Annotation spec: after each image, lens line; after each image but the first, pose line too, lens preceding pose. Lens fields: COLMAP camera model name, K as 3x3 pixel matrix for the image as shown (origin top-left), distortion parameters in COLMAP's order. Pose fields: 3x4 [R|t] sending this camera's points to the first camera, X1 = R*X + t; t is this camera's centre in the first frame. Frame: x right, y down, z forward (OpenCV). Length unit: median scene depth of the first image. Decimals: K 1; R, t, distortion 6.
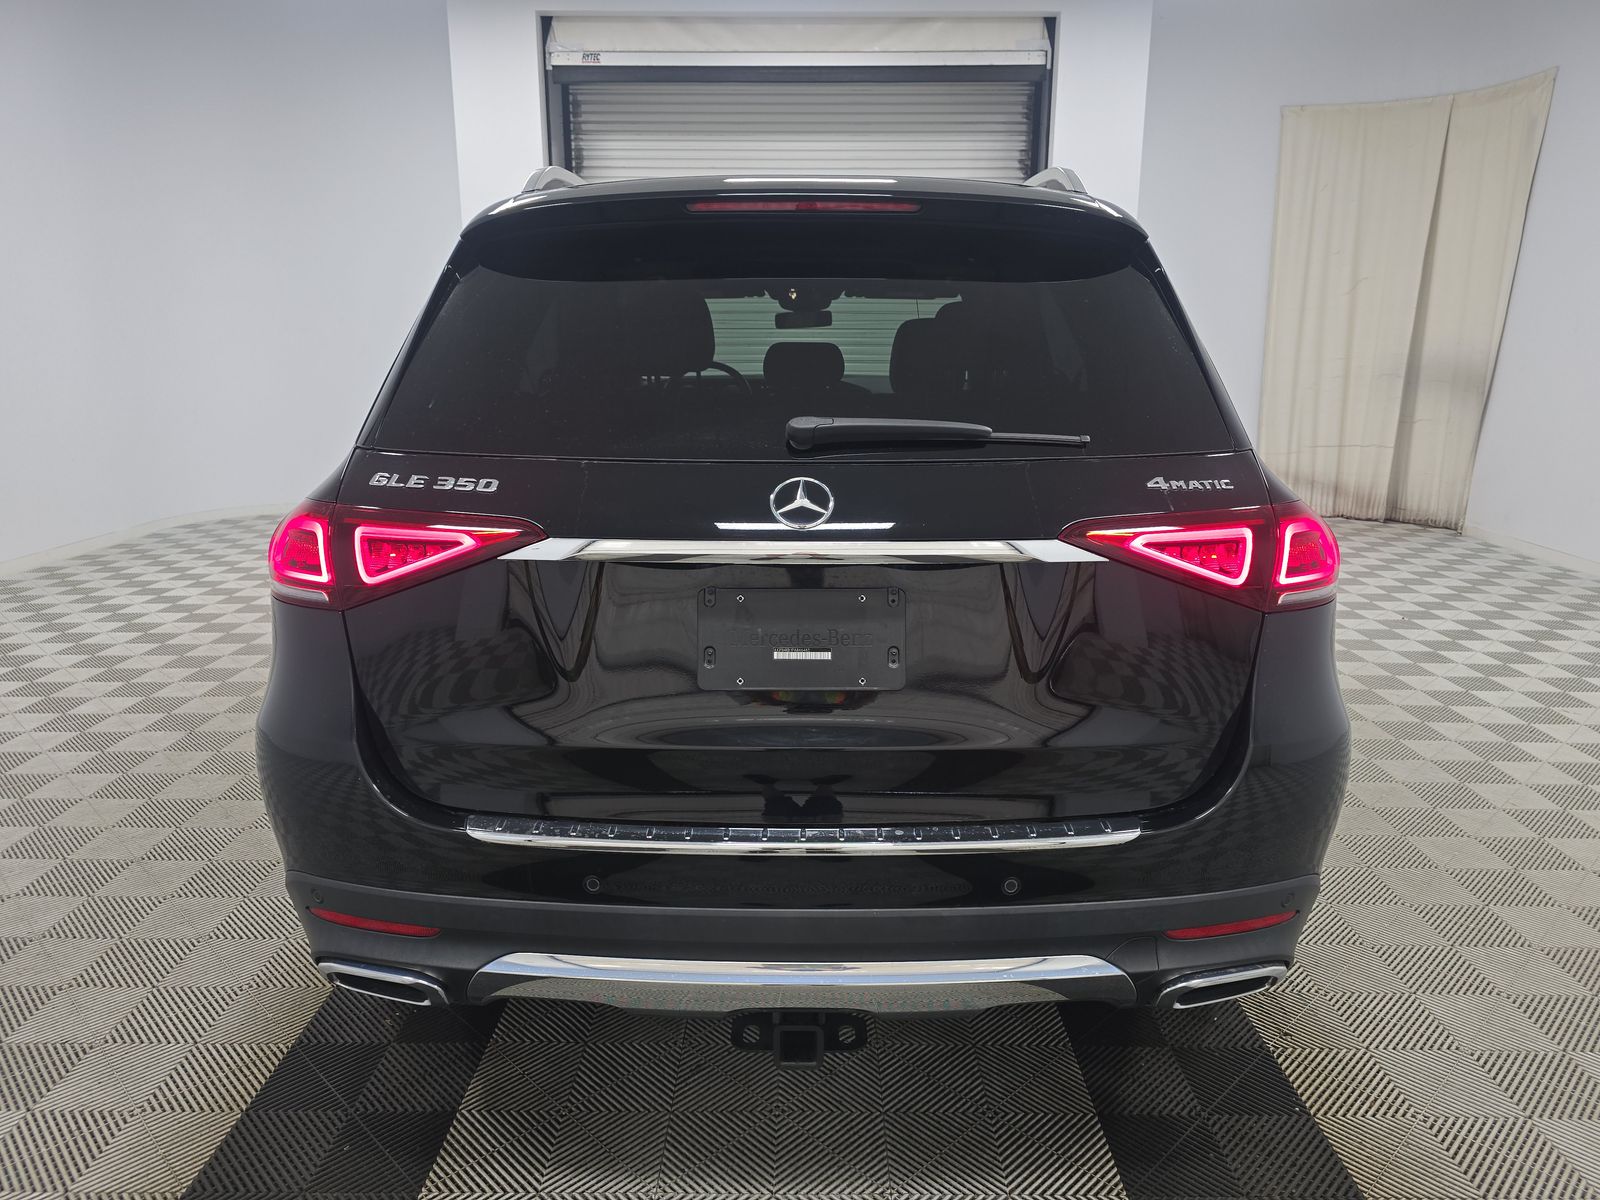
lens RADIAL K [[1124.4, 0, 800.0], [0, 1124.4, 600.0], [0, 0, 1]] dist [0.041333, -0.021088]
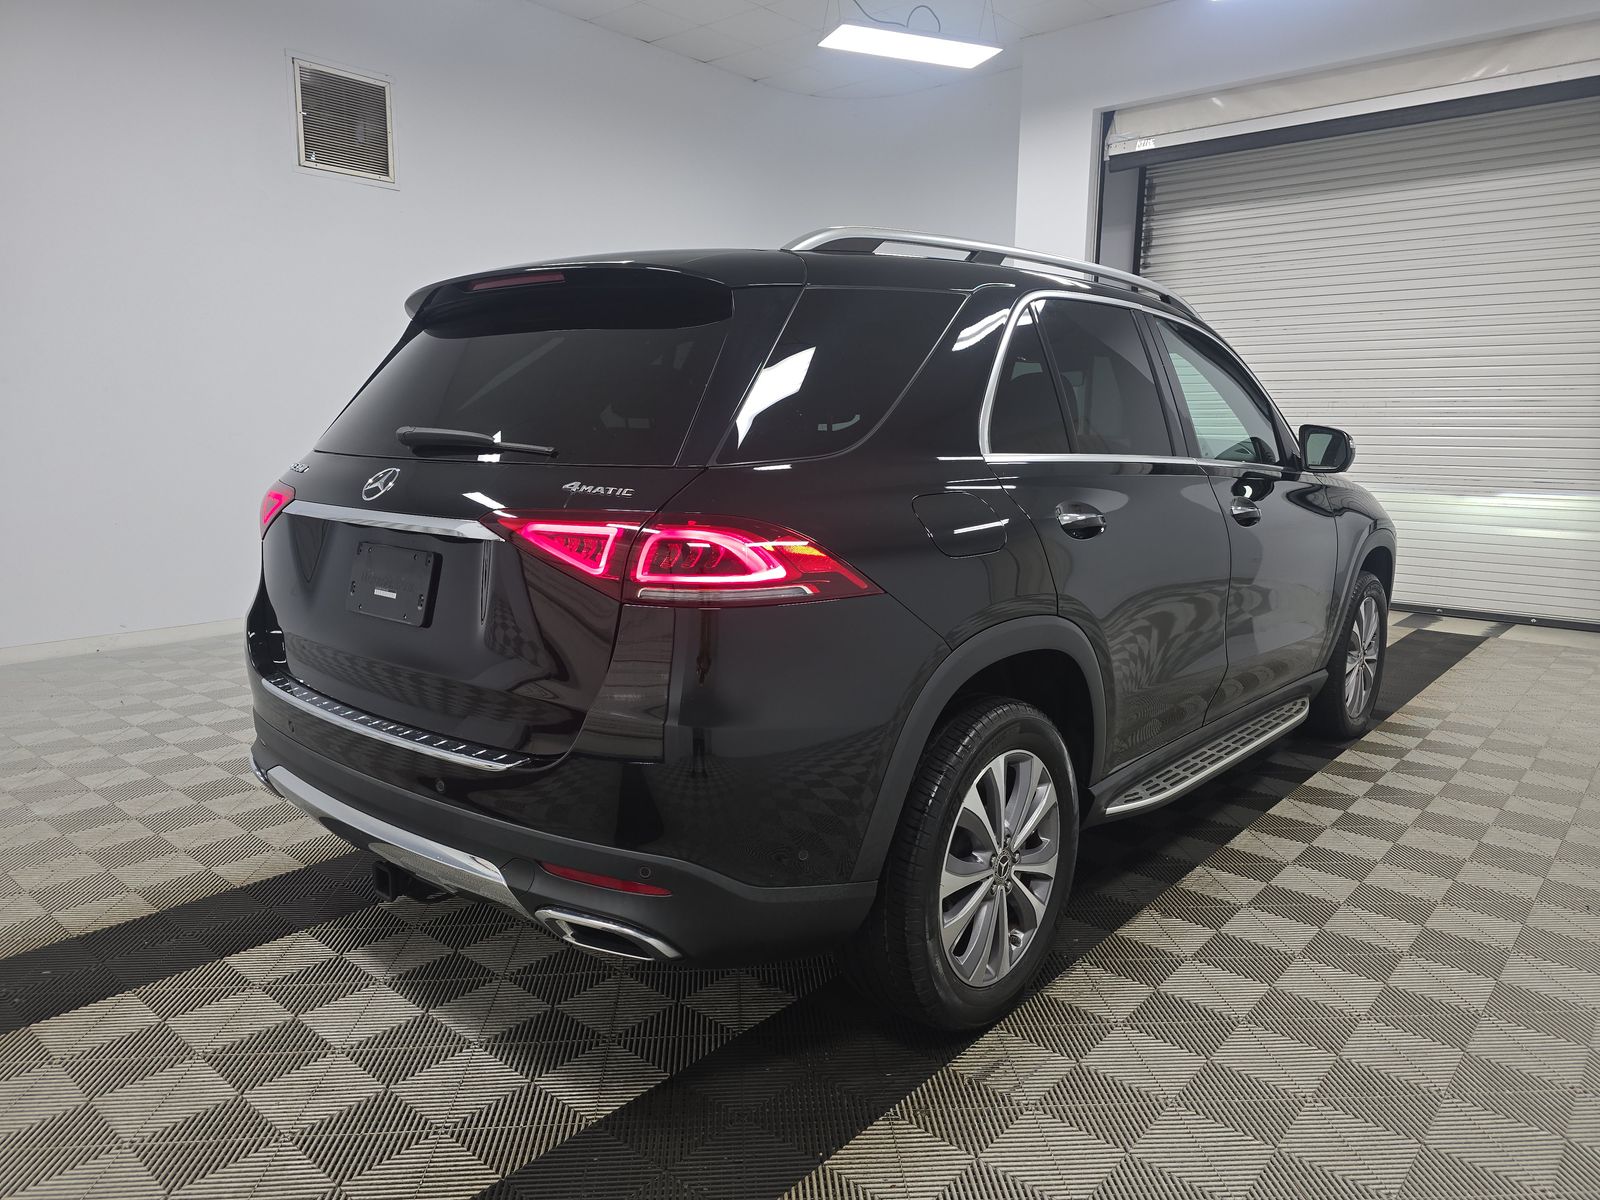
lens RADIAL K [[1124.4, 0, 800.0], [0, 1124.4, 600.0], [0, 0, 1]] dist [0.041333, -0.021088]
pose [[0.756079, 0.108620, -0.645404, 1.037315], [-0.155229, 0.987755, -0.015611, -0.001342], [0.635806, 0.111988, 0.763682, 0.195228]]
